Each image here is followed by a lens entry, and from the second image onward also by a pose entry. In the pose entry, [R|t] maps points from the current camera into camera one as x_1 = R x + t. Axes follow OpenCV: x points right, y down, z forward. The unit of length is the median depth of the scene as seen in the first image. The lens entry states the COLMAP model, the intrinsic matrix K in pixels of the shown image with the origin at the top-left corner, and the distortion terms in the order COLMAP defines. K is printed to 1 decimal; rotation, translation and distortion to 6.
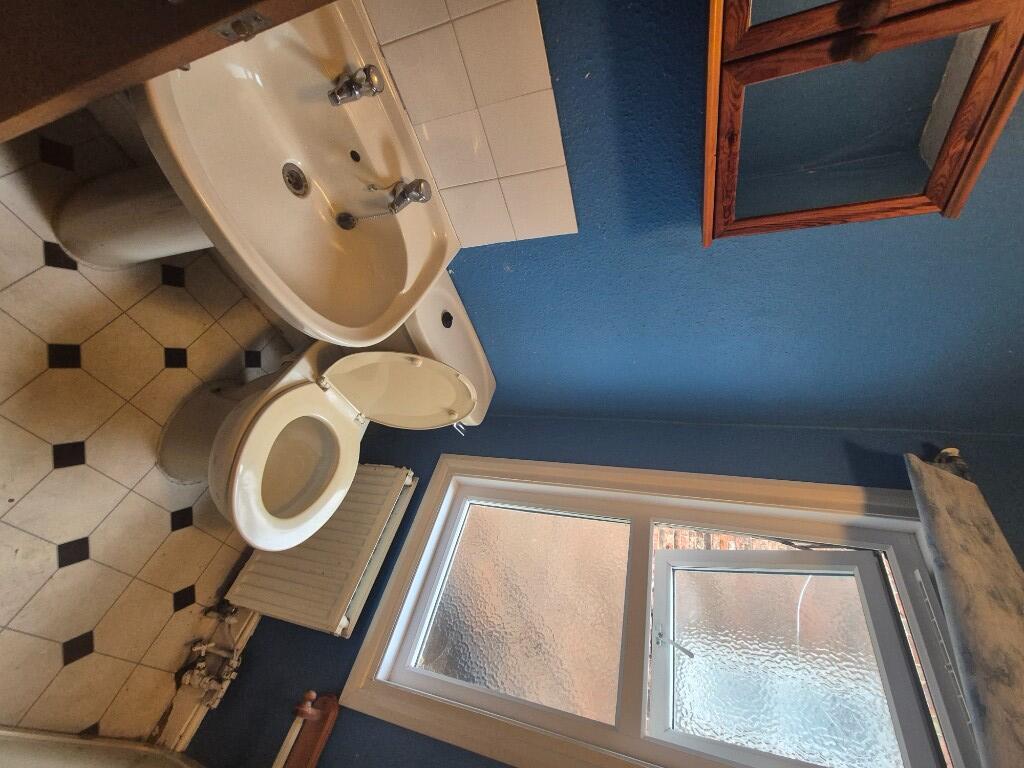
lens RADIAL K [[418.9, 0, 512.0], [0, 418.9, 384.0], [0, 0, 1]] dist [-0.000217, -0.000232]
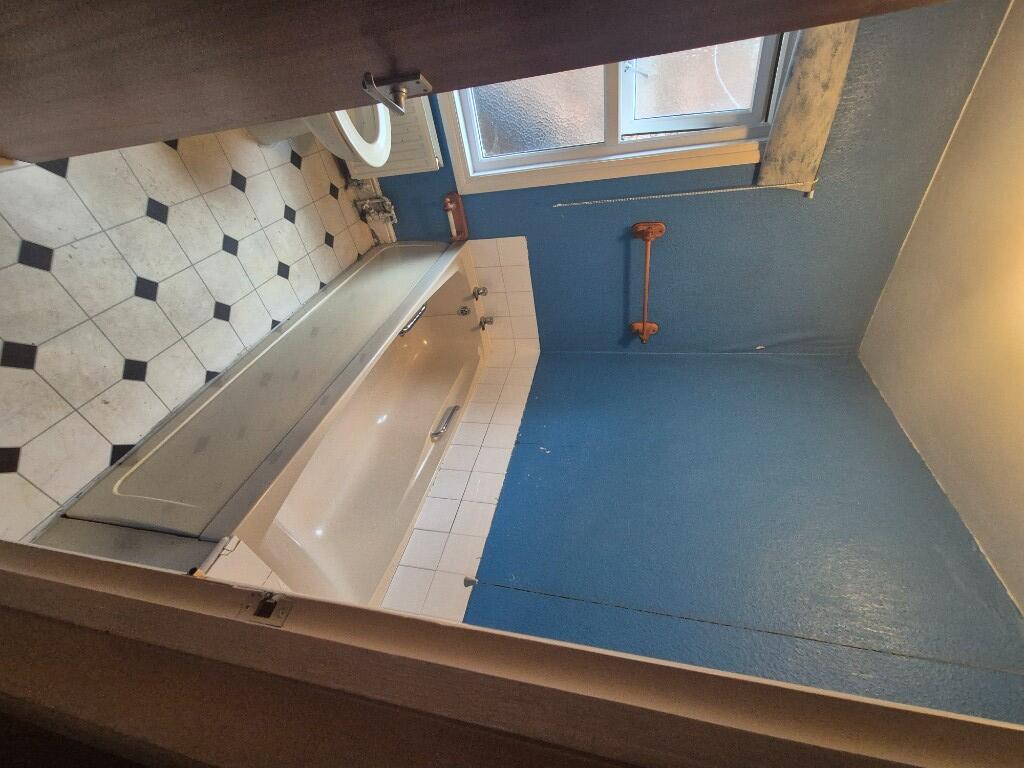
lens RADIAL K [[418.9, 0, 512.0], [0, 418.9, 384.0], [0, 0, 1]] dist [-0.000217, -0.000232]
pose [[0.919345, -0.343151, -0.192489, -0.119609], [0.253244, 0.141661, 0.956974, -0.781552], [-0.301119, -0.928536, 0.217136, -0.236241]]
